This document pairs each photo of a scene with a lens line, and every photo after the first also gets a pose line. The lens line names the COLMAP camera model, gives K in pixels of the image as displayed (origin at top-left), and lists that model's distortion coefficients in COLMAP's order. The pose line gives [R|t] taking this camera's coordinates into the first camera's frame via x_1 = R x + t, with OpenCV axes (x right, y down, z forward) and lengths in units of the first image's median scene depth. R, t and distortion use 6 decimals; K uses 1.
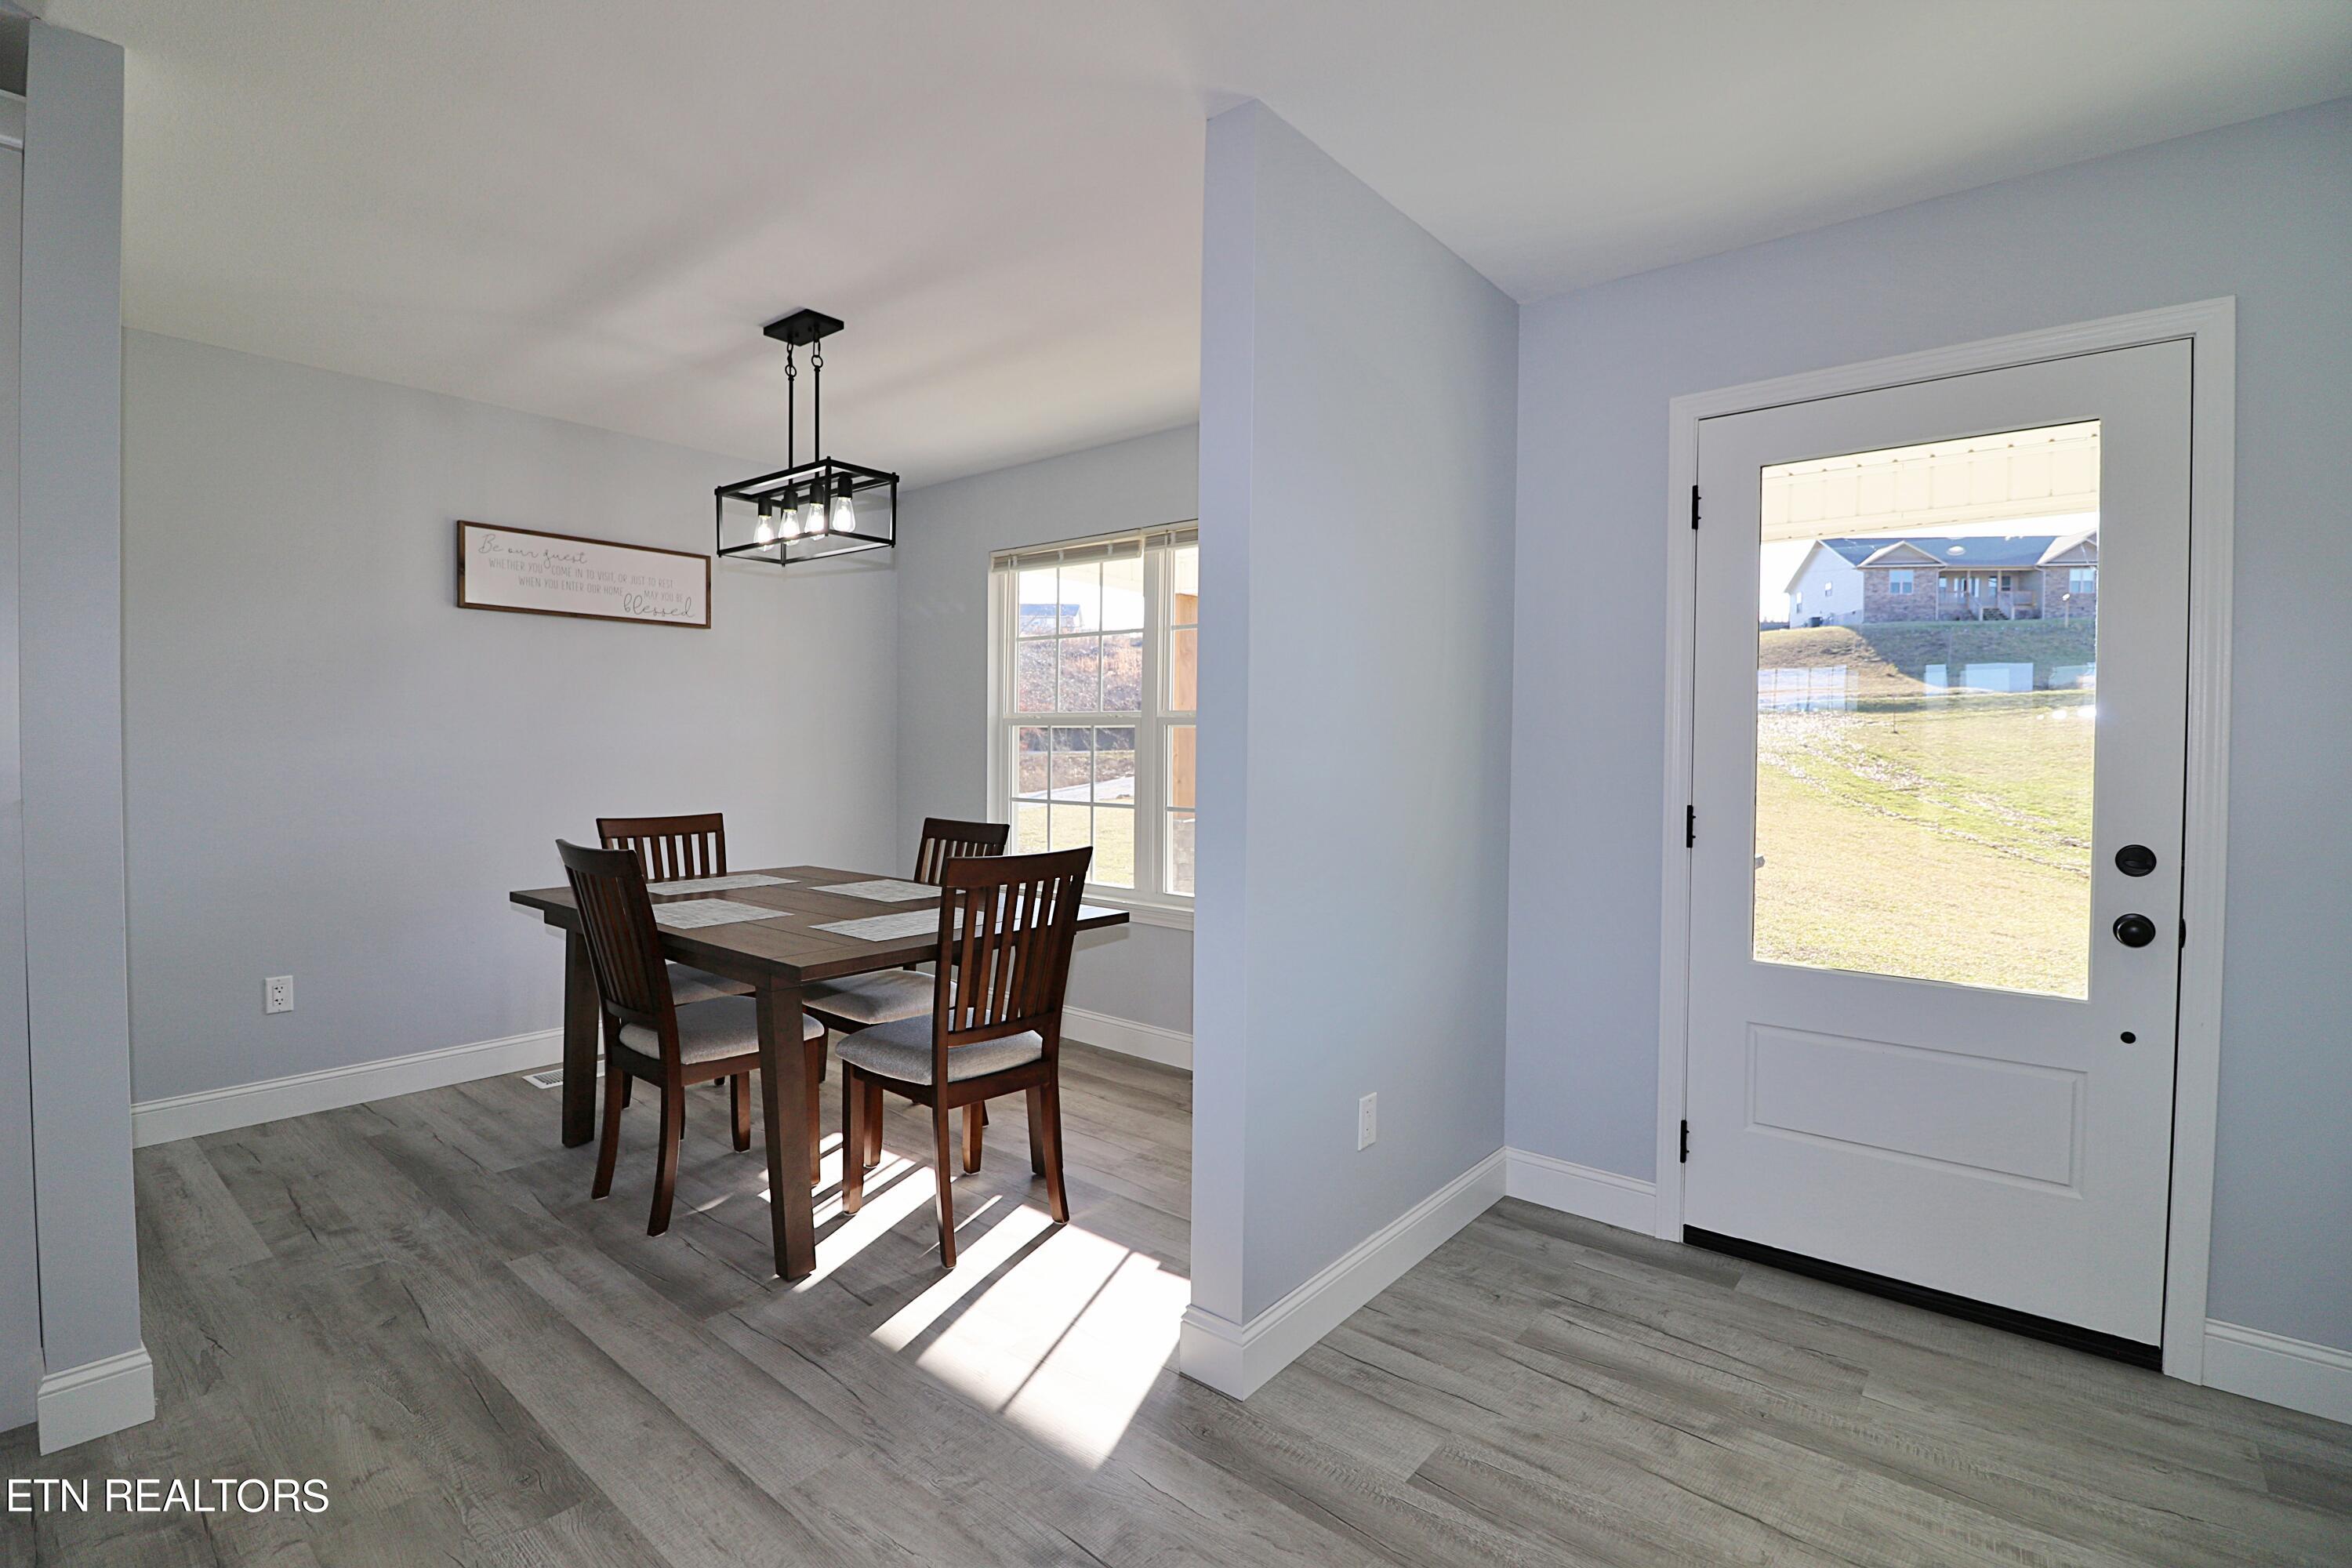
lens RADIAL K [[1076.4, 0, 1180.1], [0, 1076.4, 772.4], [0, 0, 1]] dist [0.002573, -0.014406]
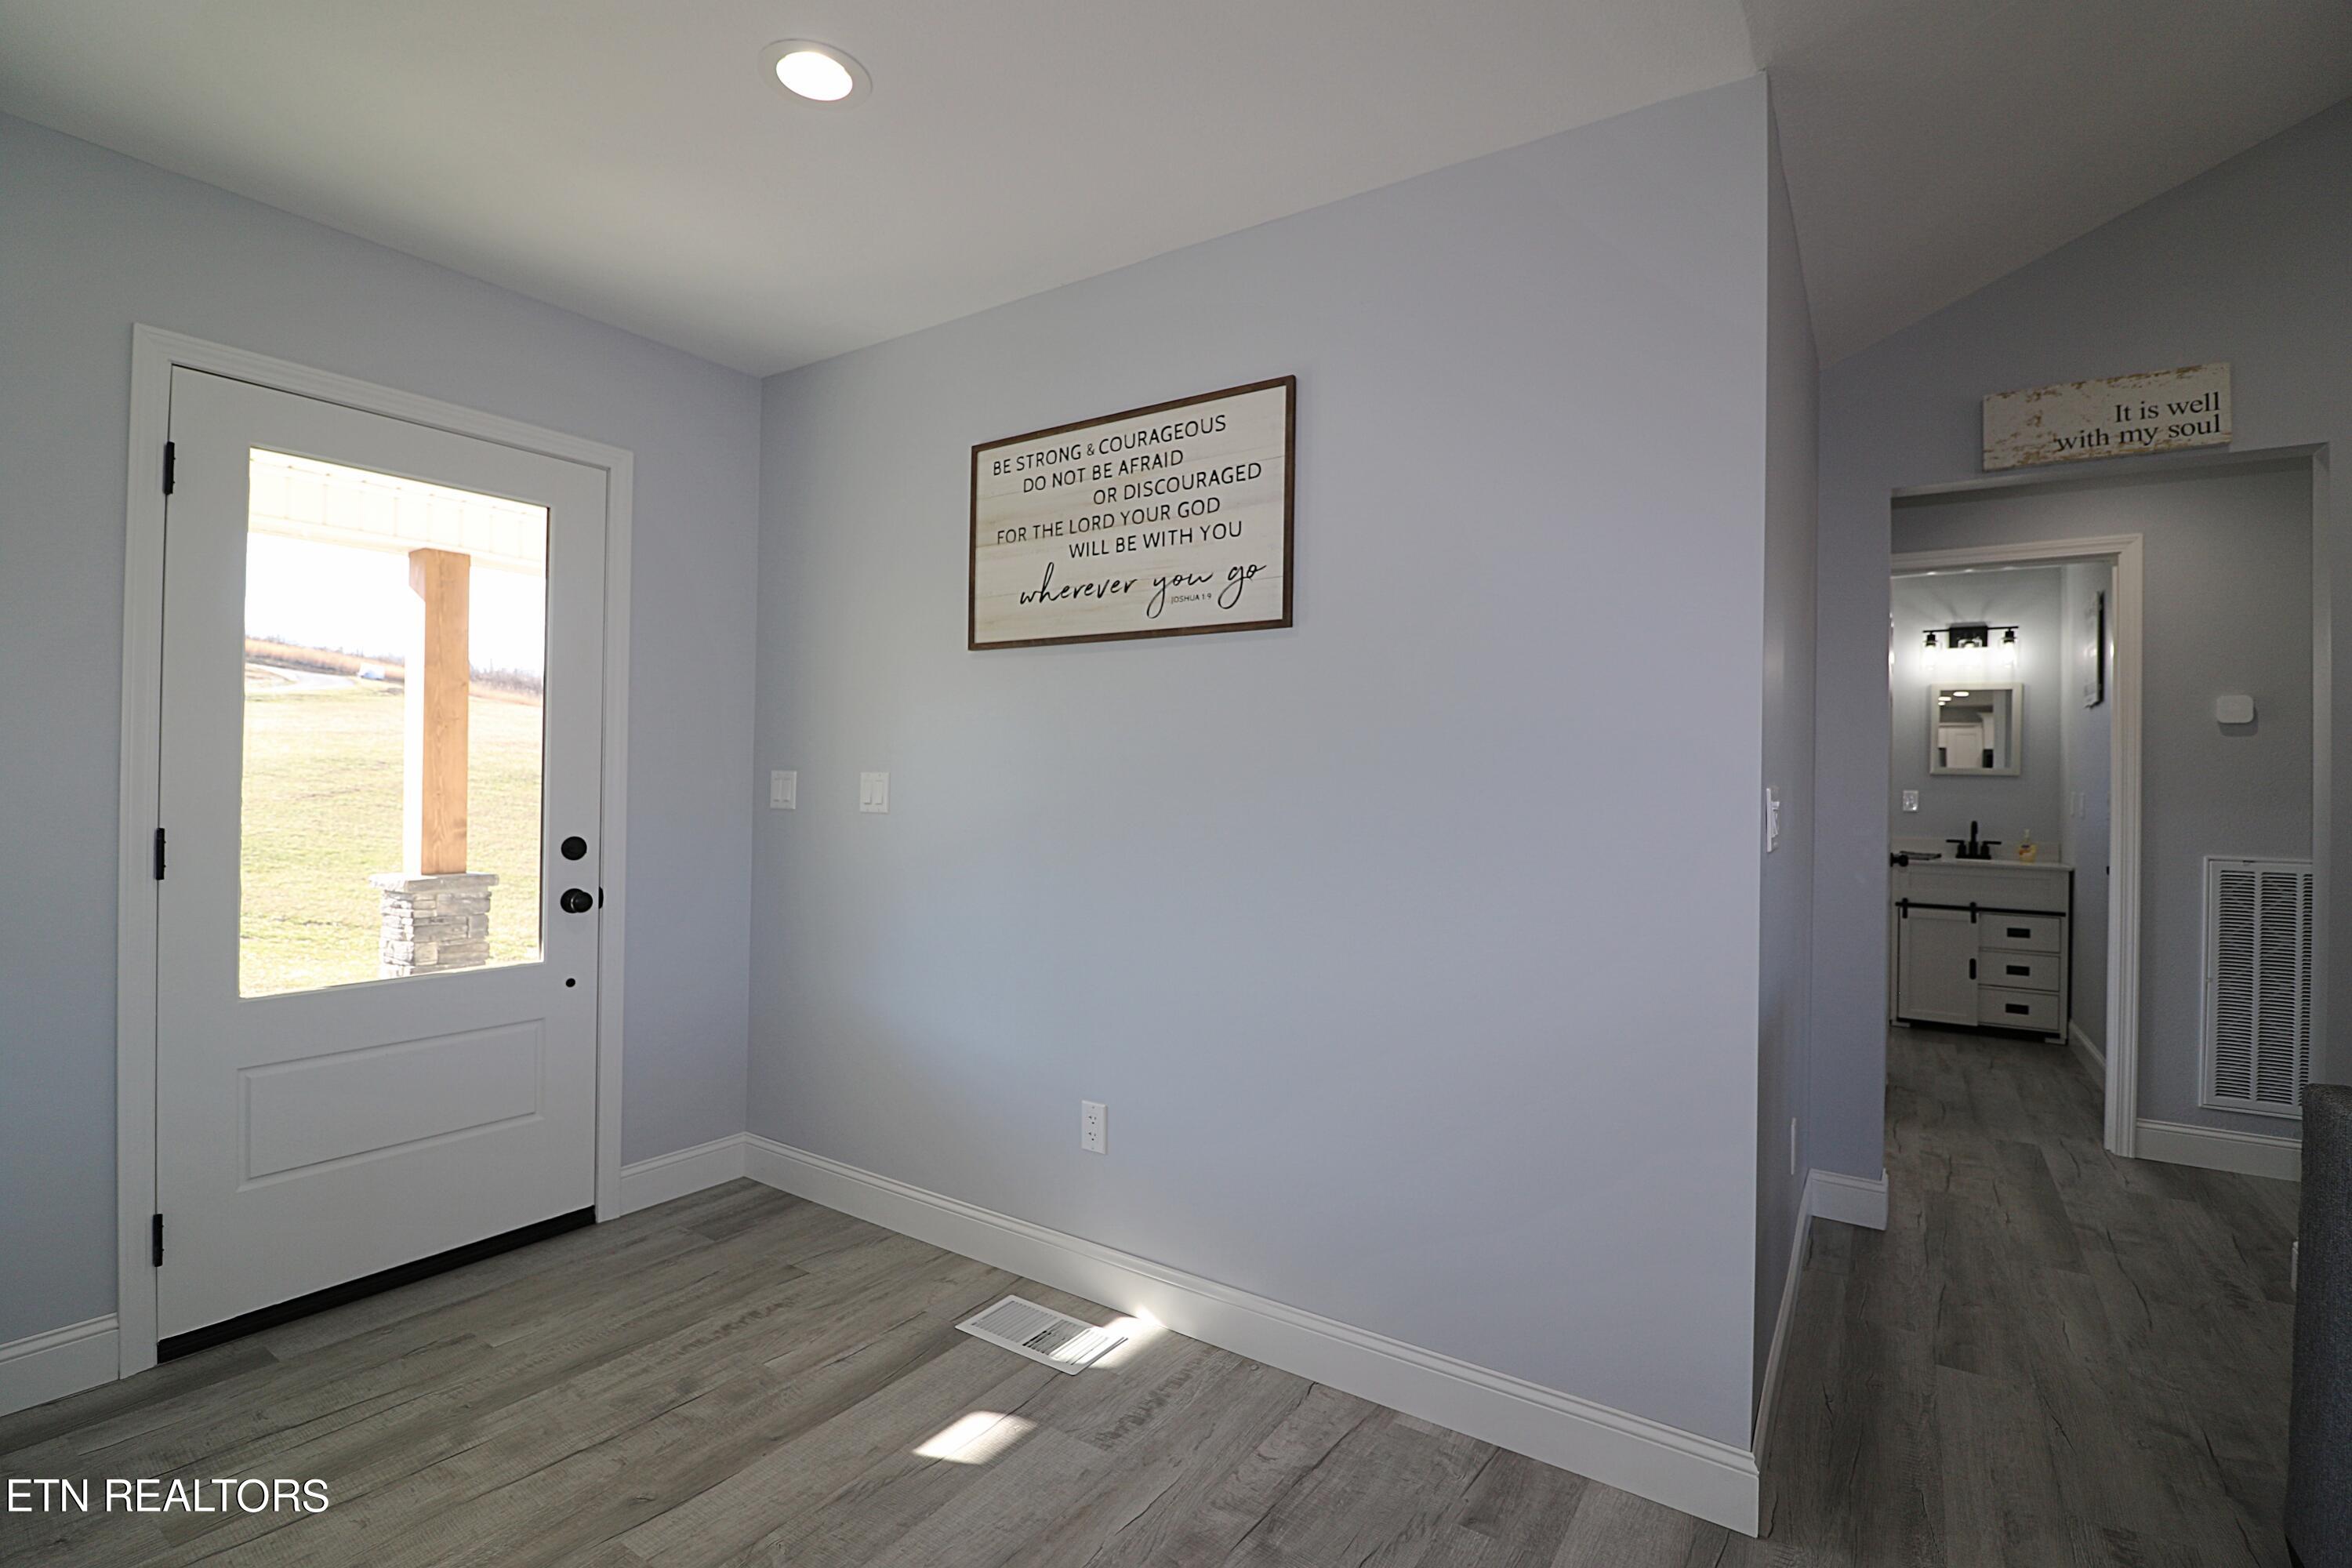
lens RADIAL K [[1076.4, 0, 1180.1], [0, 1076.4, 772.4], [0, 0, 1]] dist [0.002573, -0.014406]
pose [[-0.104858, -0.003862, 0.994480, -0.523057], [0.008252, 0.999955, 0.004754, -0.012290], [-0.994453, 0.008705, -0.104821, 0.393400]]
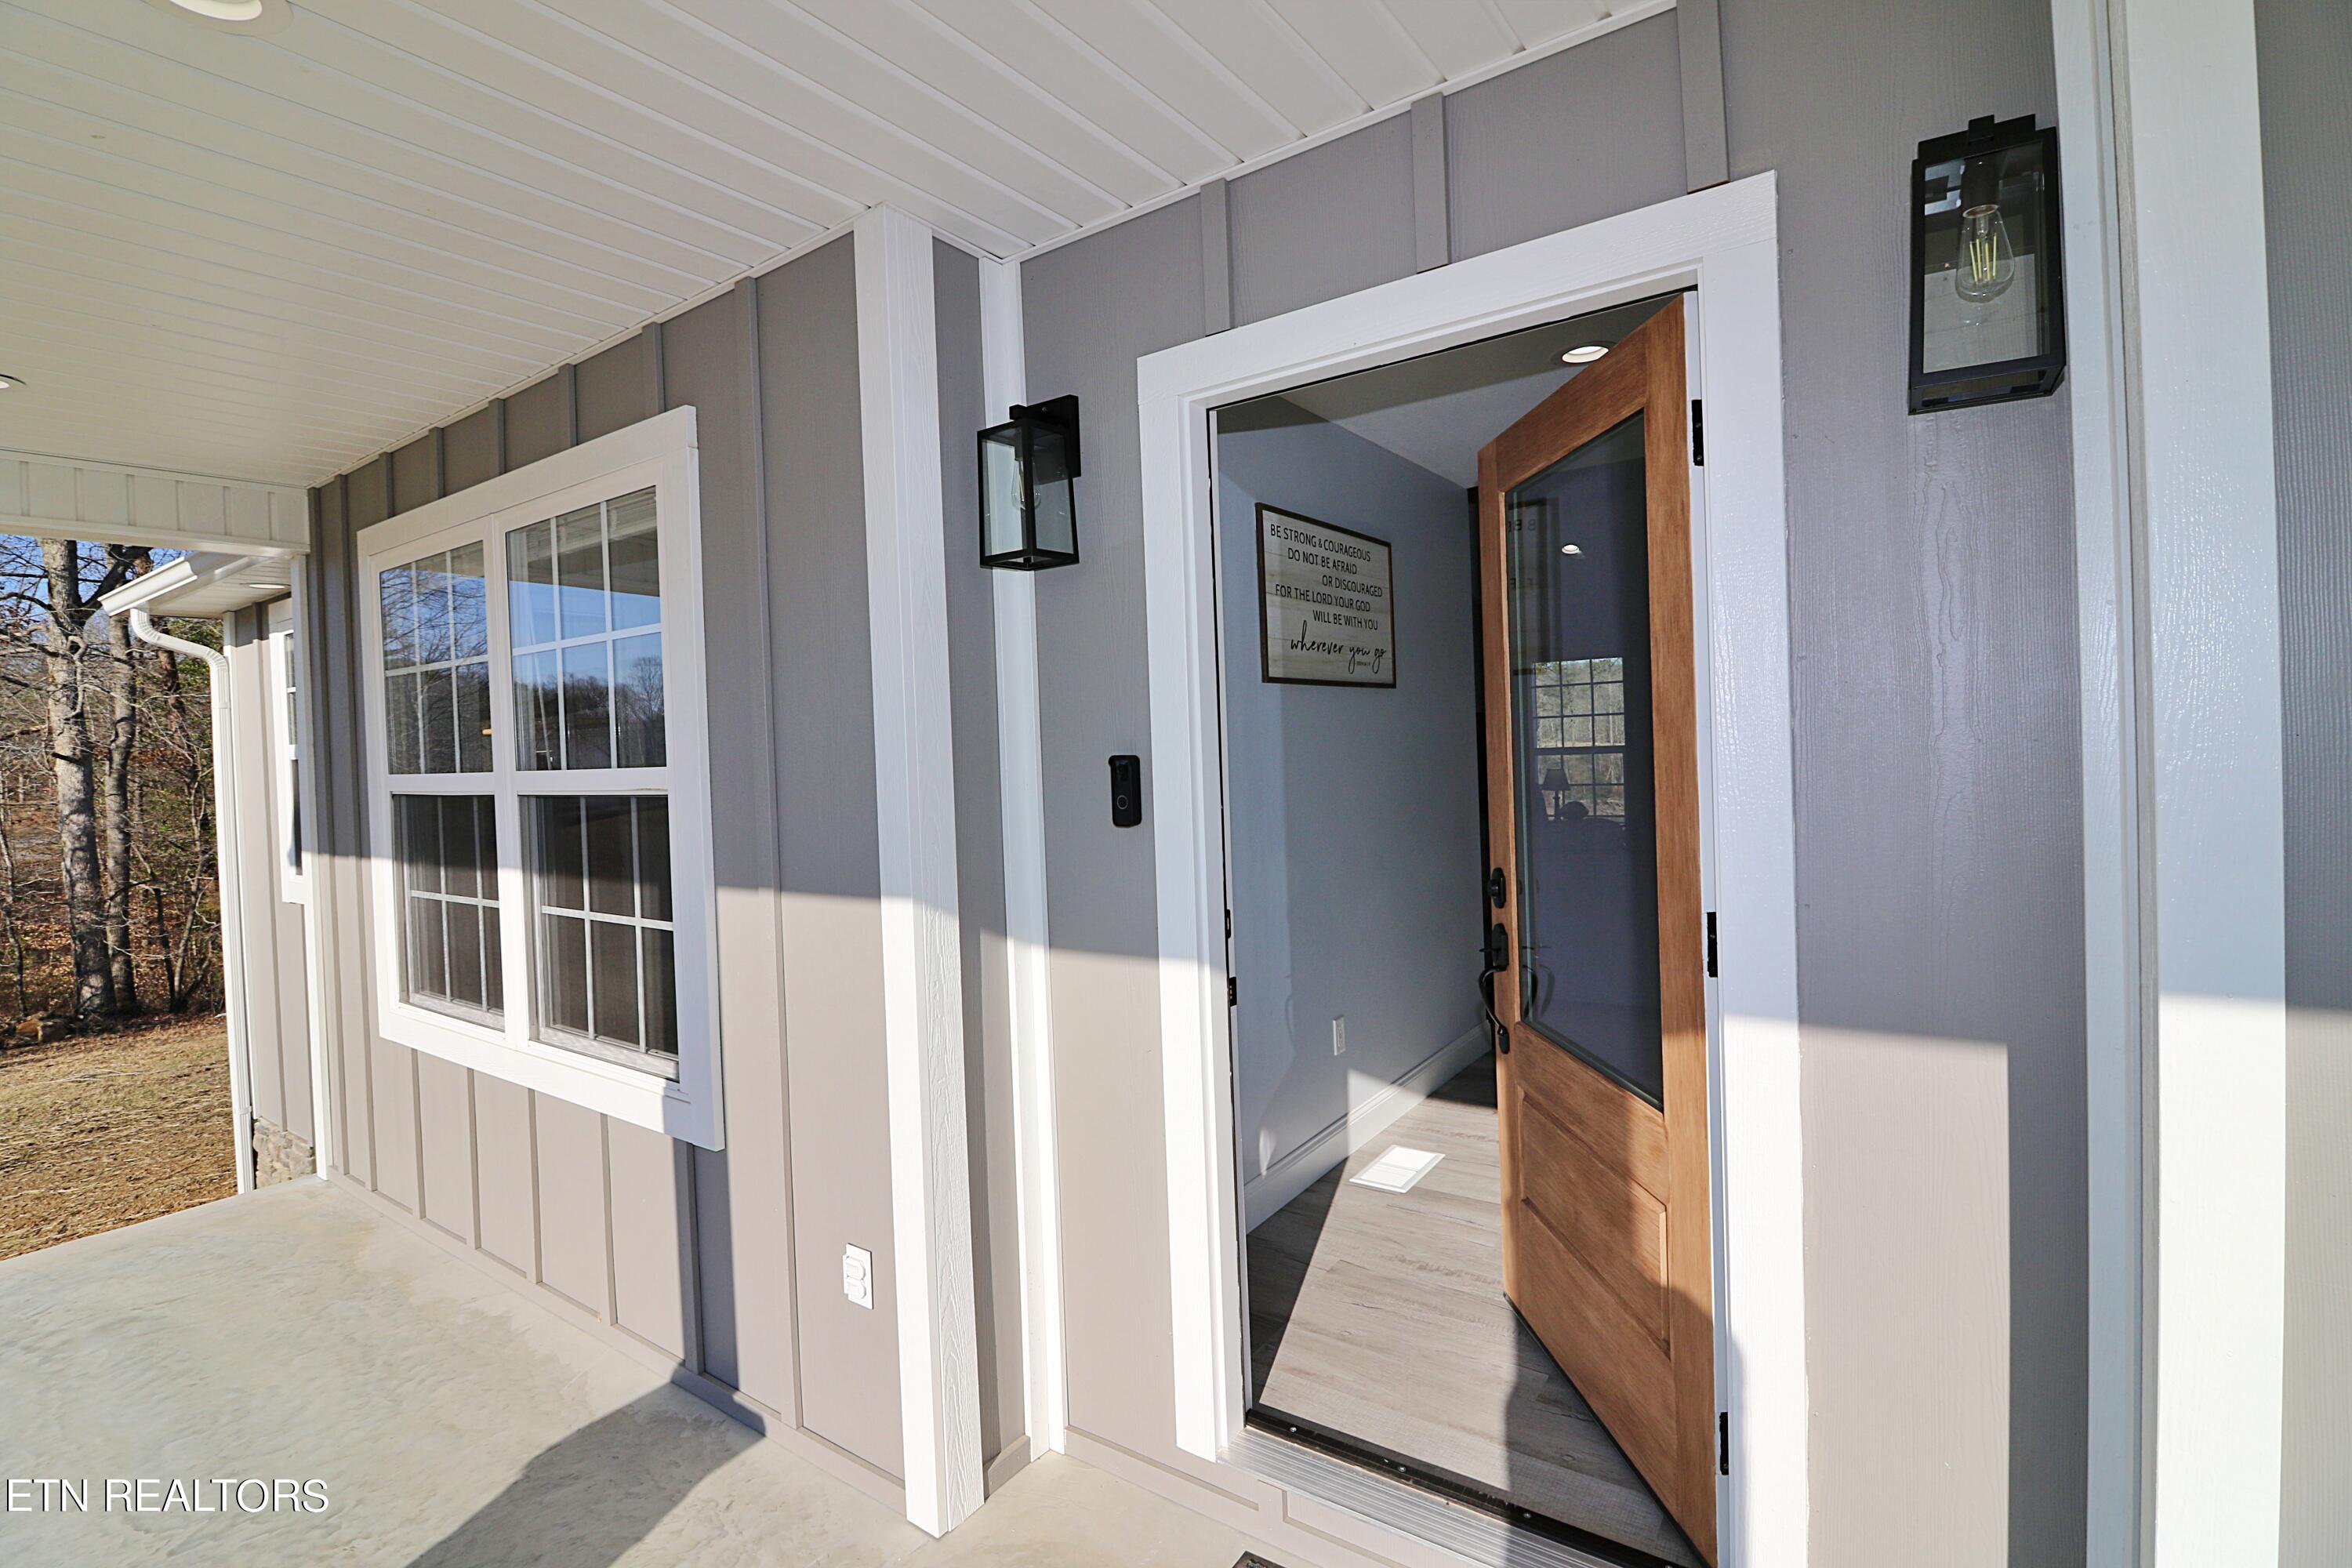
lens RADIAL K [[1076.4, 0, 1180.1], [0, 1076.4, 772.4], [0, 0, 1]] dist [0.002573, -0.014406]
pose [[-0.995711, 0.038373, -0.084184, 1.060831], [0.034376, 0.998235, 0.048421, -0.108712], [0.085894, 0.045319, -0.995273, 1.998294]]
